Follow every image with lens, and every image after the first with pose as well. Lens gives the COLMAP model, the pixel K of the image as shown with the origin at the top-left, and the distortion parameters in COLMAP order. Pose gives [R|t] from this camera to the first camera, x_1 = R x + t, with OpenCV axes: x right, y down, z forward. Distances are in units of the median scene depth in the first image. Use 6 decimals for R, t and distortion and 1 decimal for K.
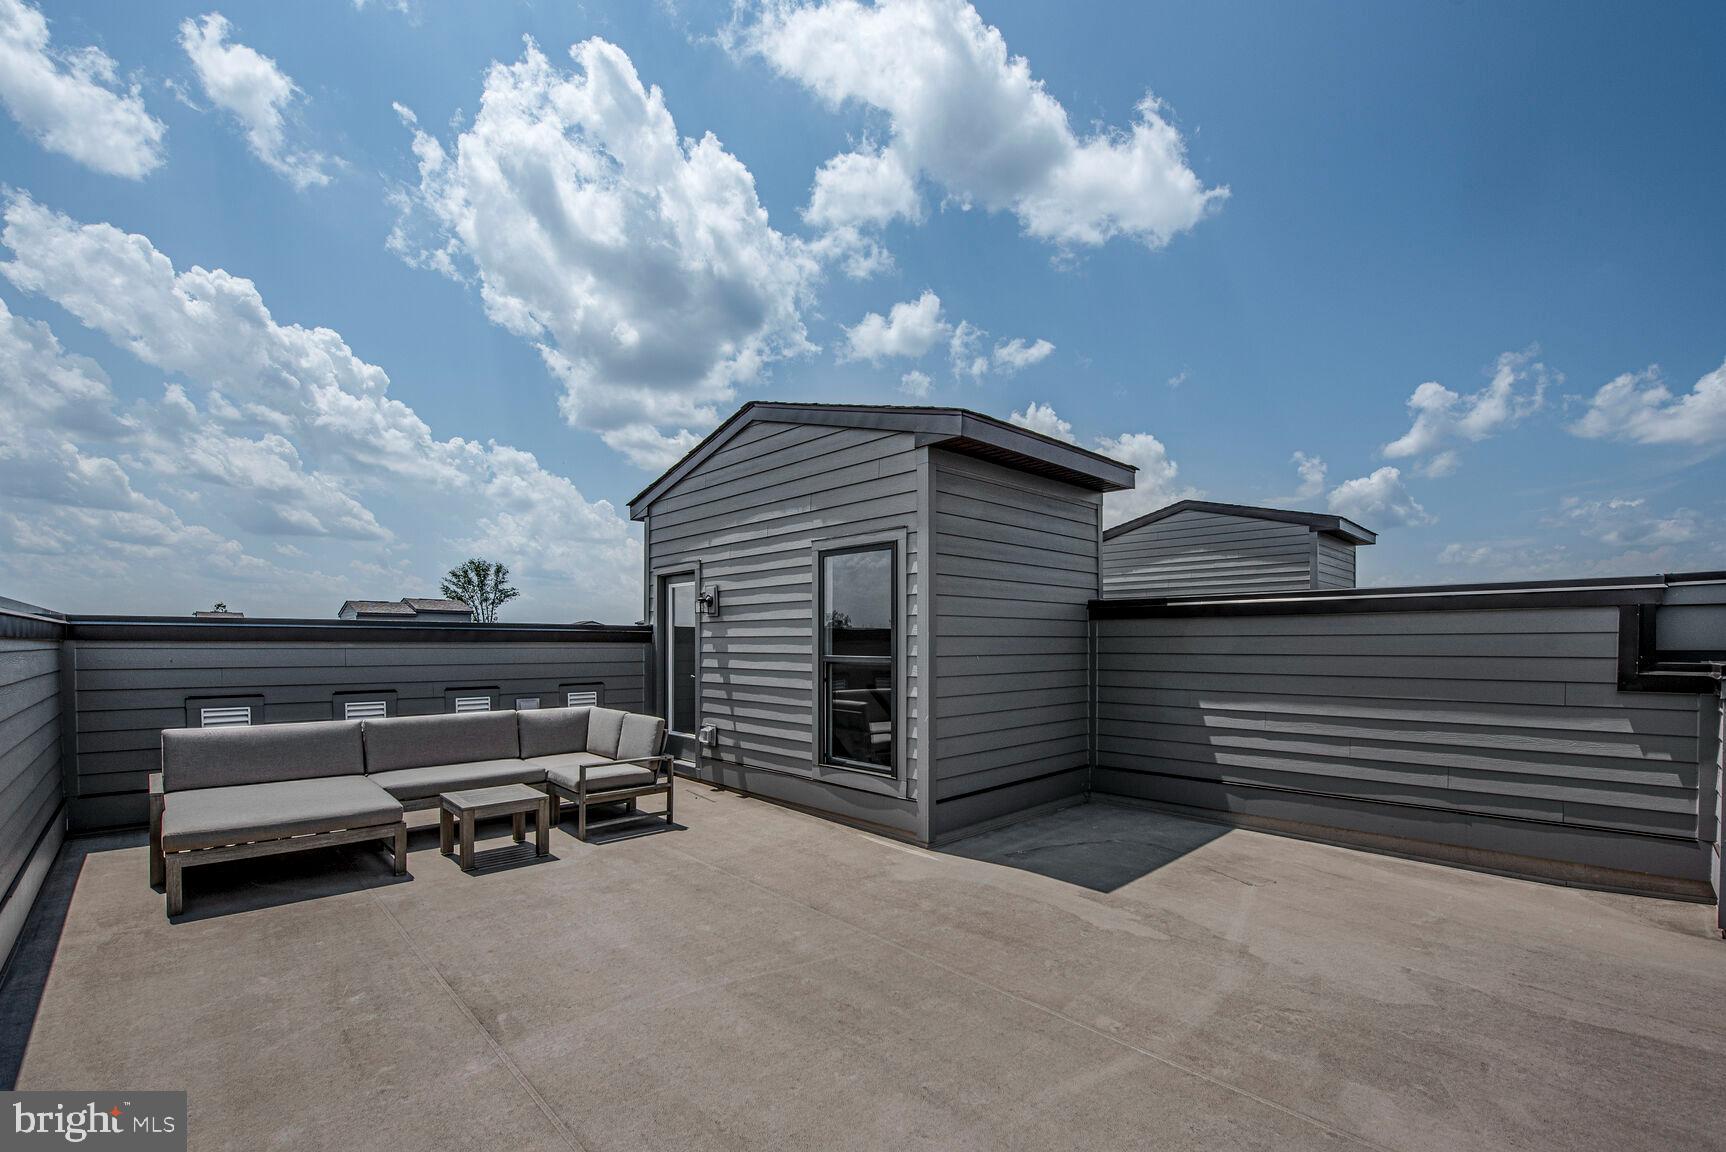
lens RADIAL K [[707.2, 0, 824.0], [0, 707.2, 646.2], [0, 0, 1]] dist [-0.015029, -0.000179]
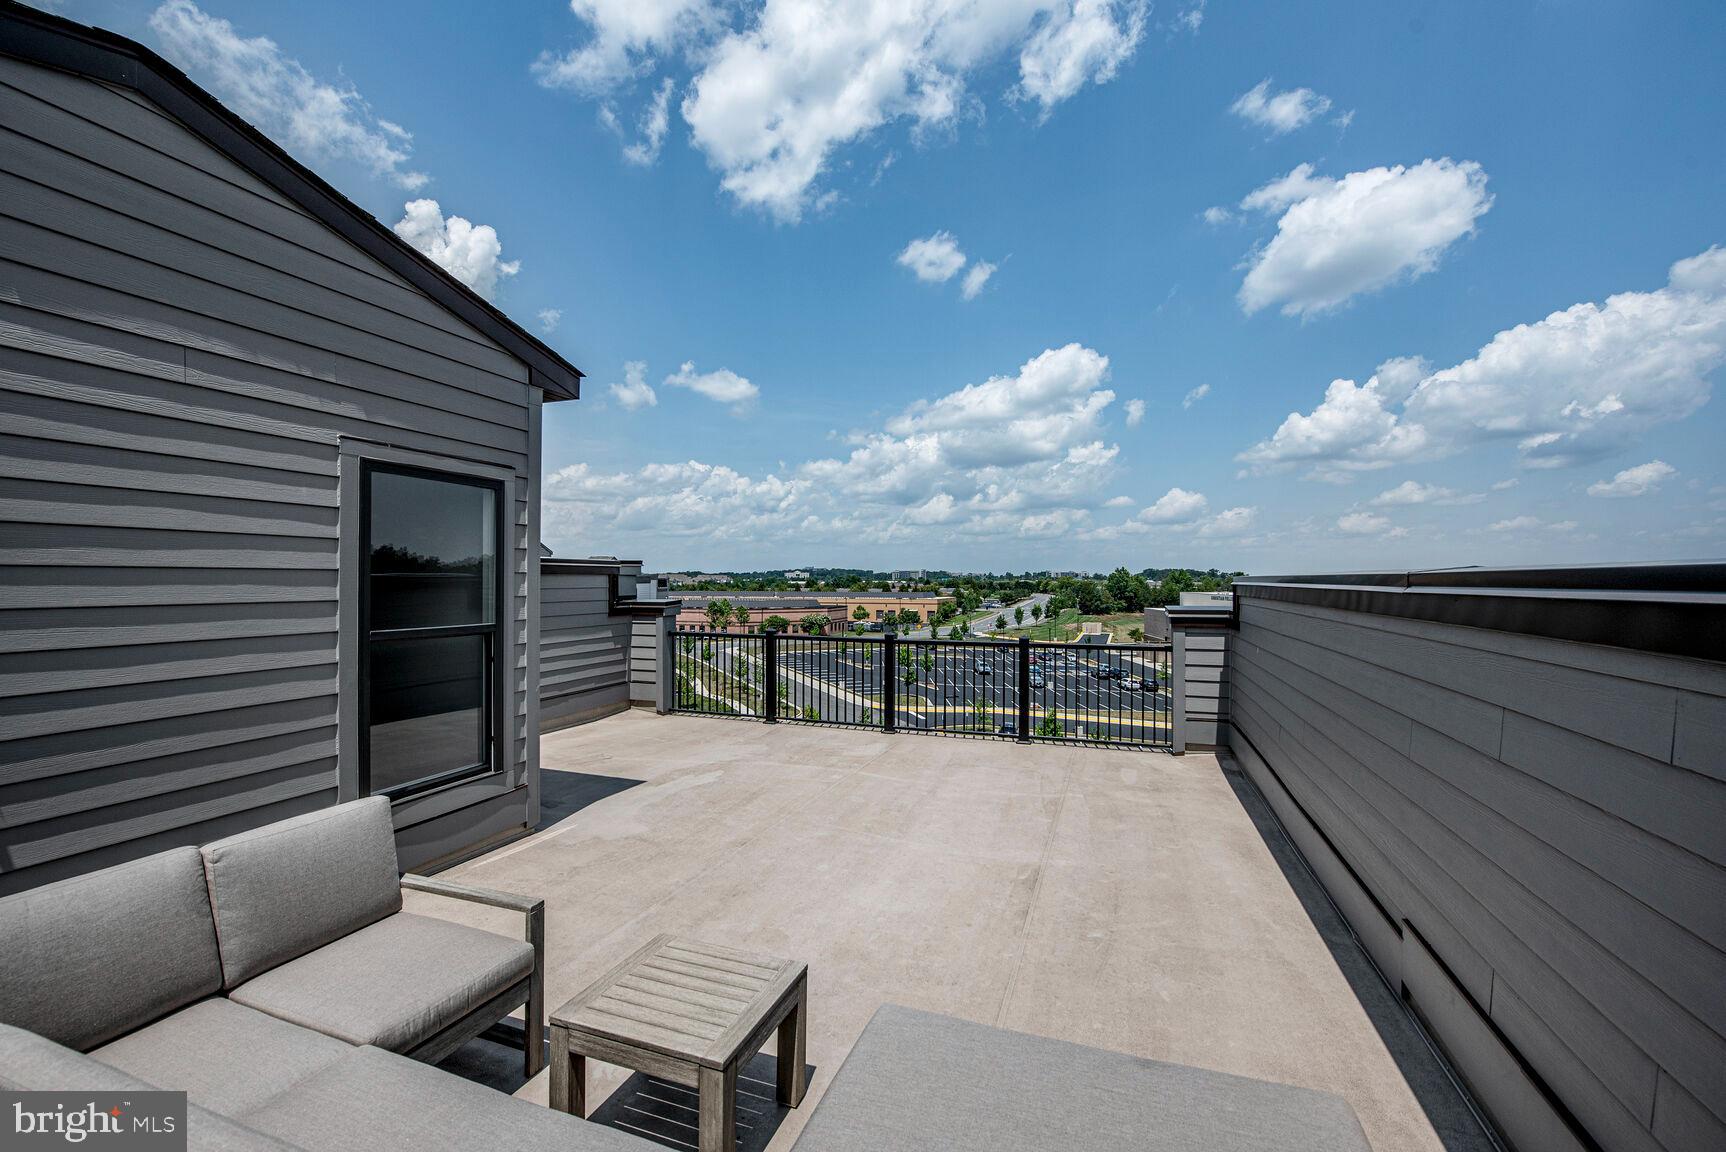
lens RADIAL K [[707.2, 0, 860.9], [0, 707.2, 576.4], [0, 0, 1]] dist [-0.015029, -0.000179]
pose [[-0.446571, 0.005676, 0.894730, -1.099346], [0.006333, 0.999975, -0.003182, -0.045240], [-0.894726, 0.004245, -0.446595, 1.338134]]
